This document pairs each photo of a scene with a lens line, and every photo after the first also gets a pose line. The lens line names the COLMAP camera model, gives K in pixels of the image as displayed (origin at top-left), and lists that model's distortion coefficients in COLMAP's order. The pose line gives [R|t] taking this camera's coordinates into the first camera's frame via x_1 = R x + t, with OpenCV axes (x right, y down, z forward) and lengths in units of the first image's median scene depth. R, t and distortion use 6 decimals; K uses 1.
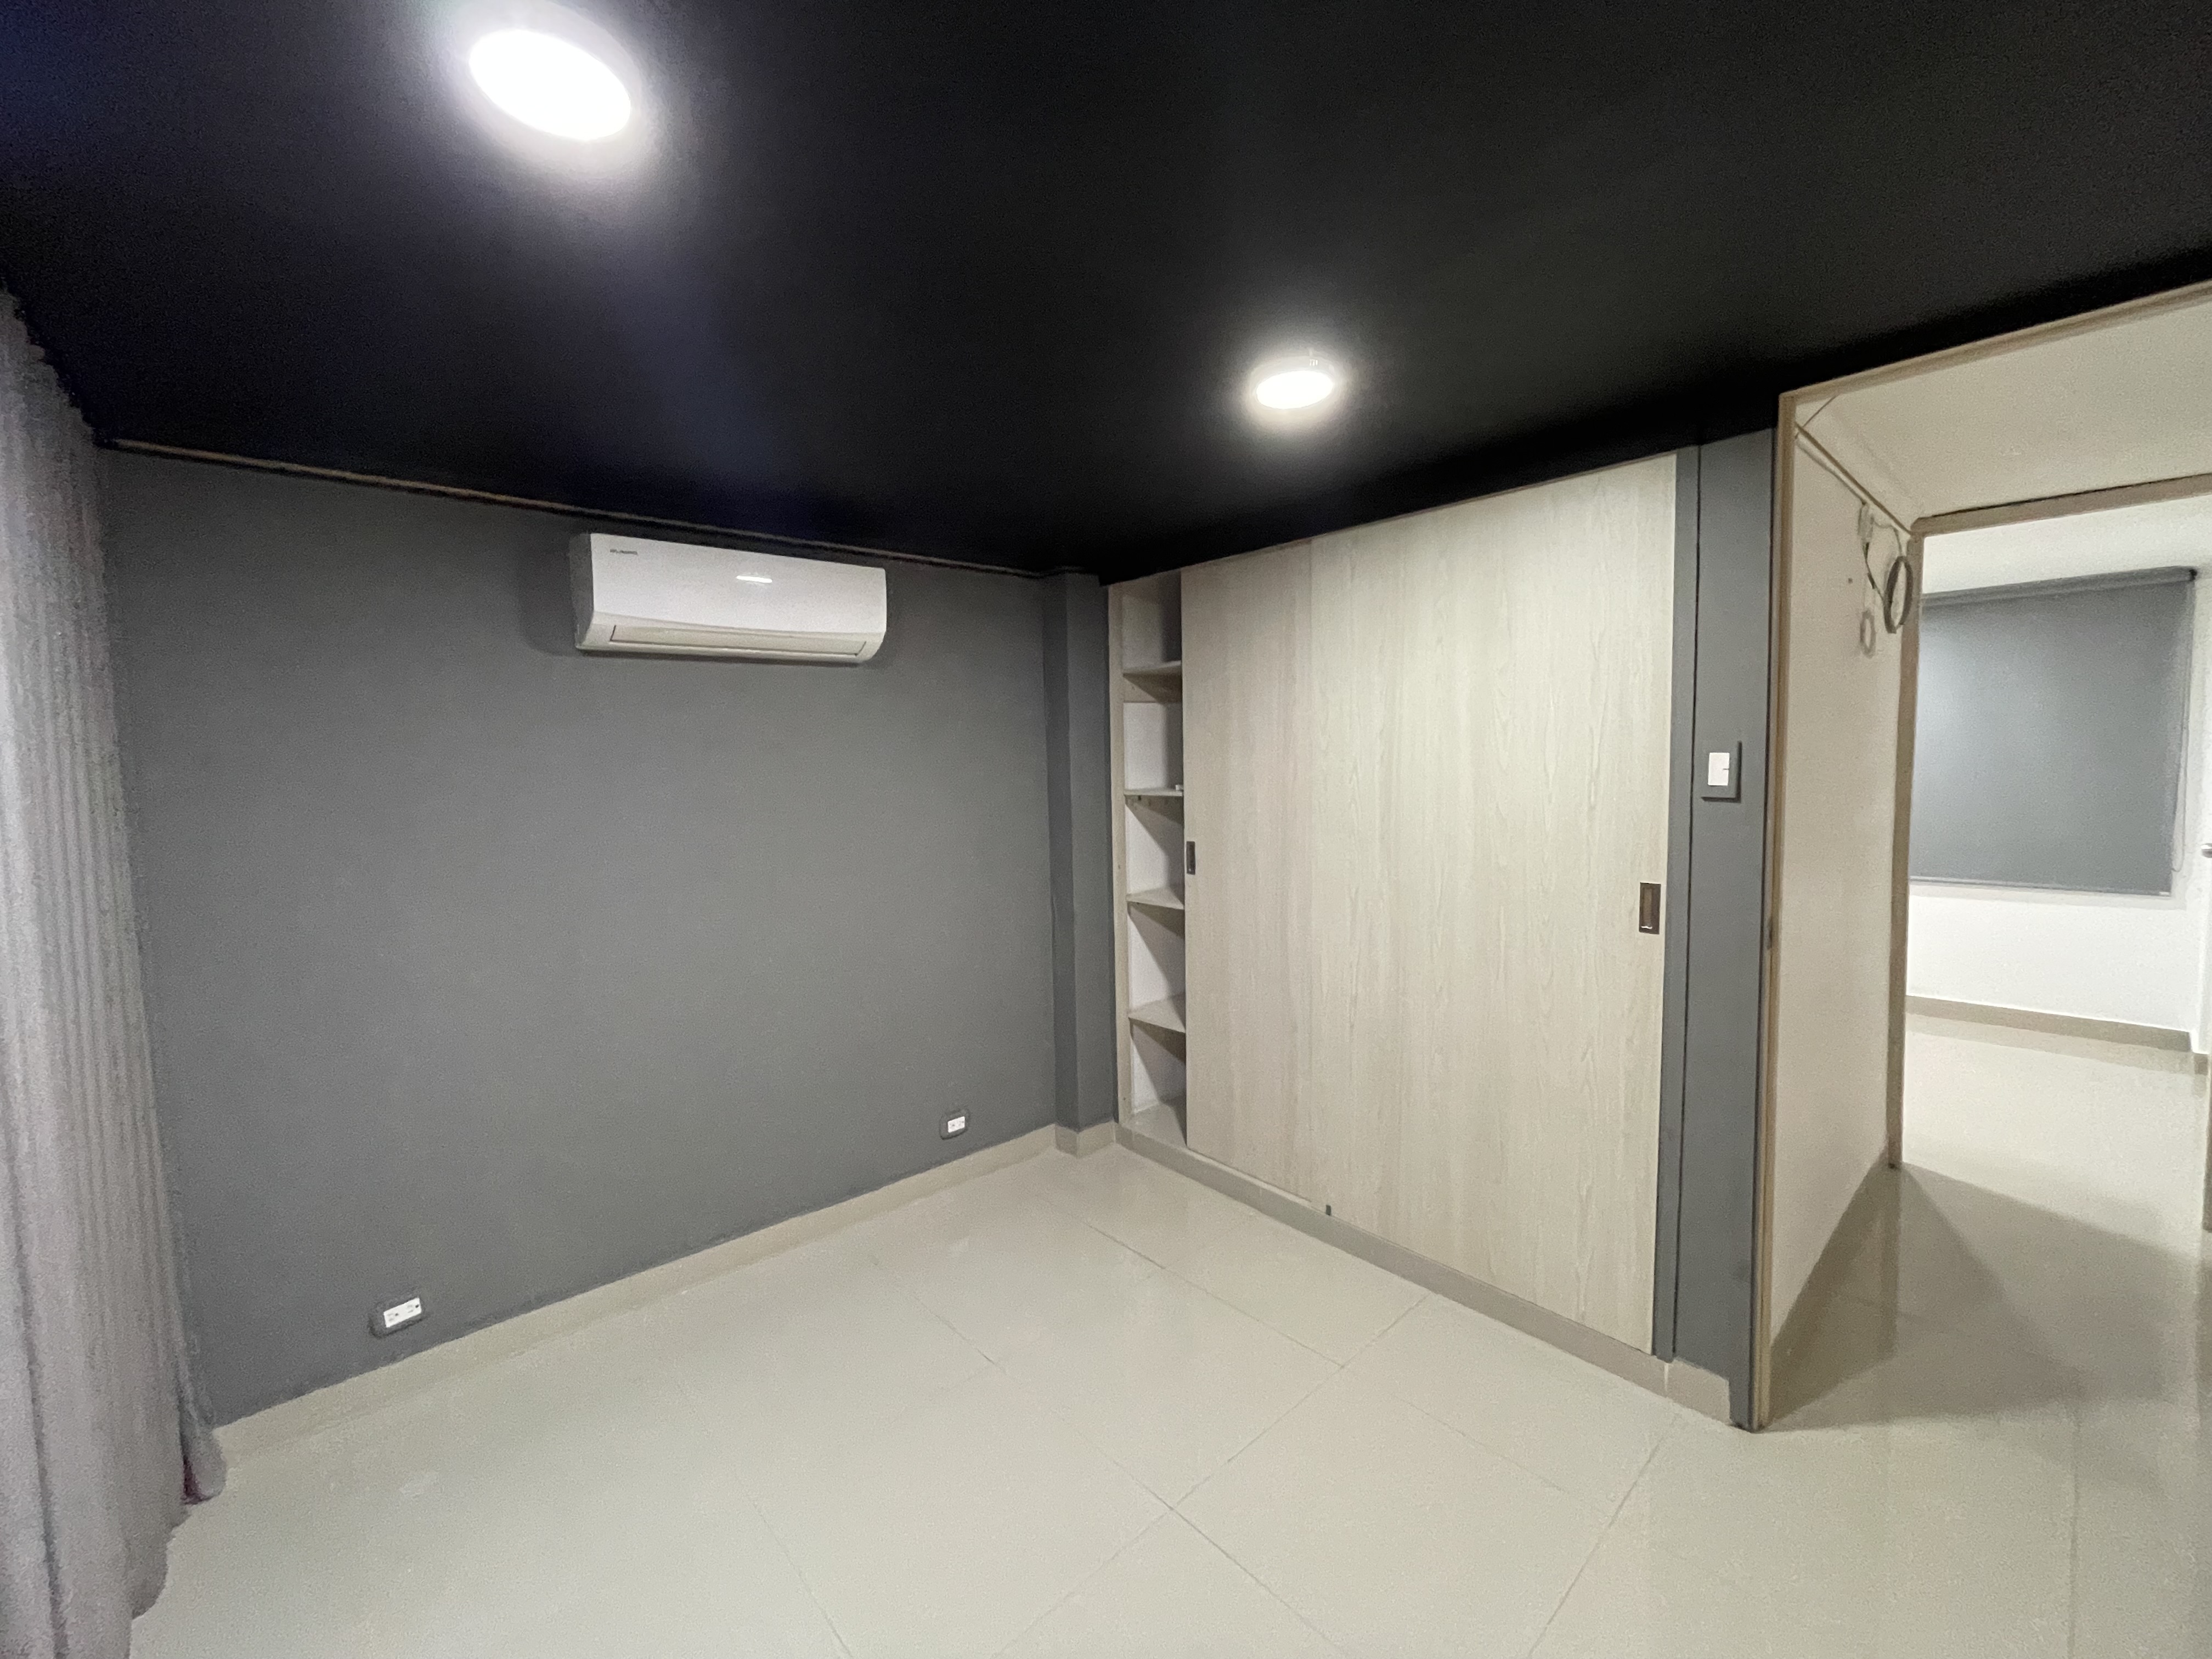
lens RADIAL K [[898.9, 0, 1101.6], [0, 898.9, 820.1], [0, 0, 1]] dist [-0.000203, -0.000034]
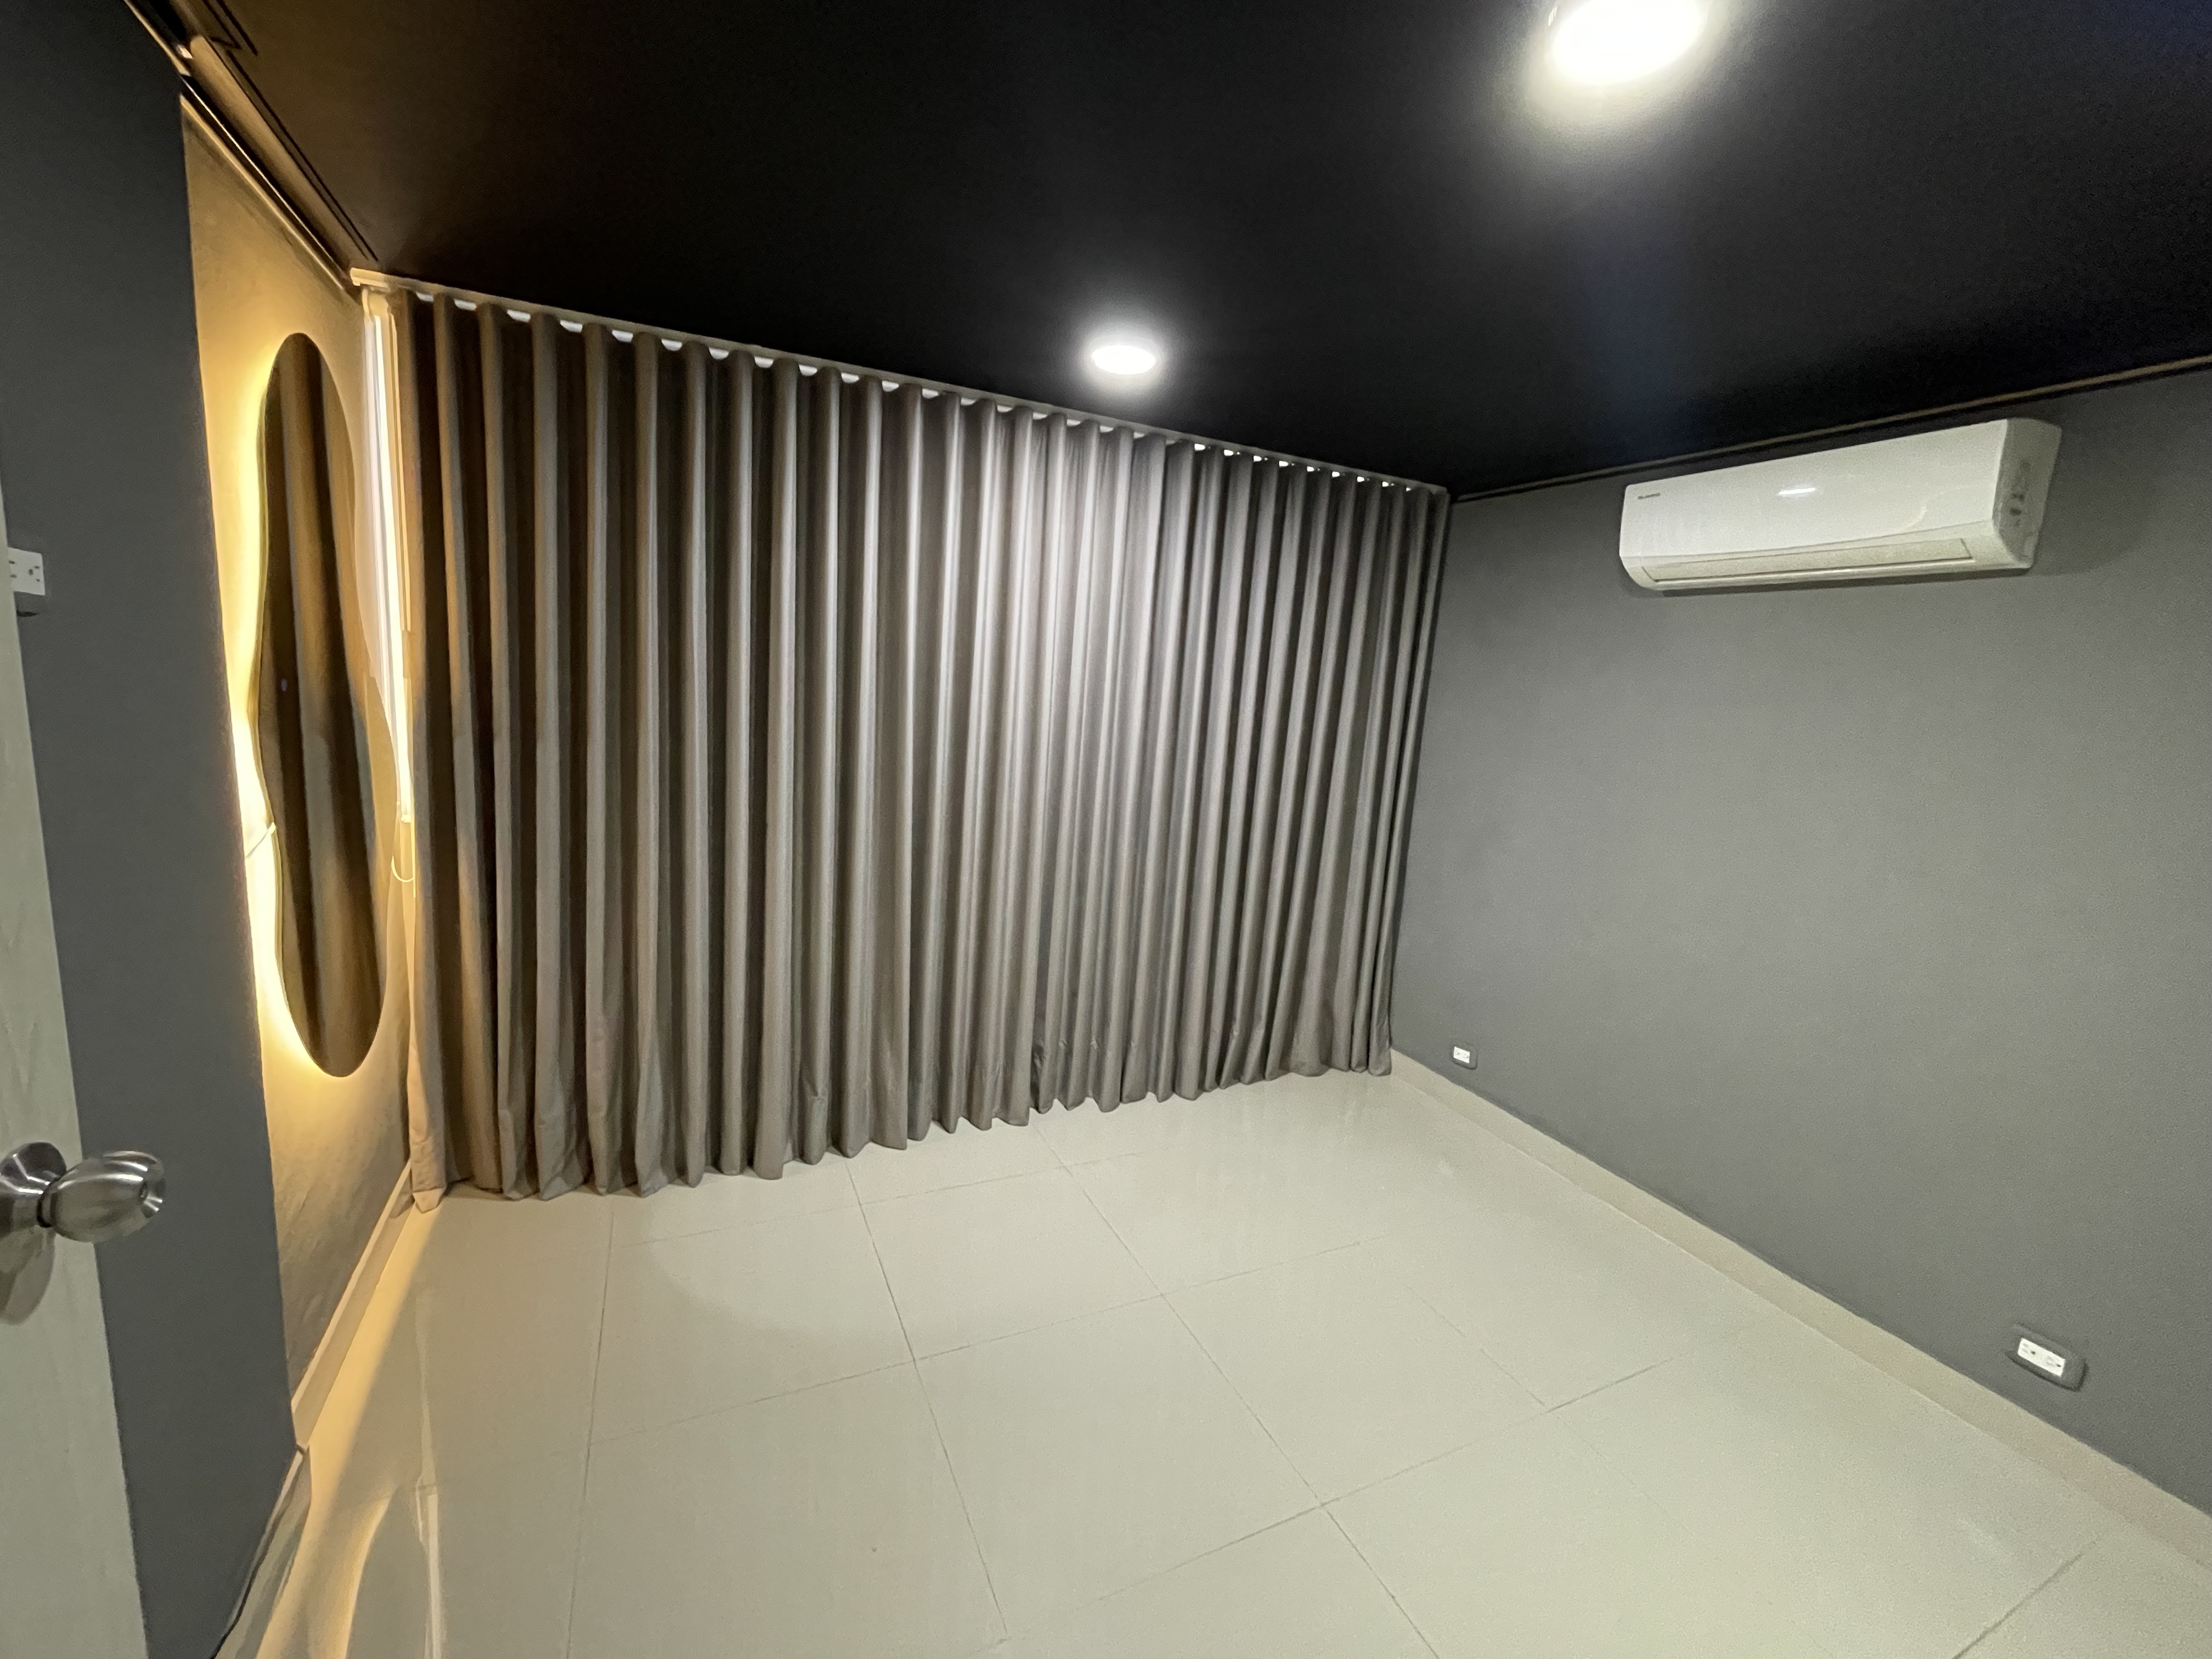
lens RADIAL K [[898.9, 0, 1101.6], [0, 898.9, 820.1], [0, 0, 1]] dist [-0.000203, -0.000034]
pose [[-0.277142, 0.158058, -0.947739, 0.649647], [-0.138344, 0.969534, 0.202148, -0.043684], [0.950817, 0.187138, -0.246833, 0.635825]]
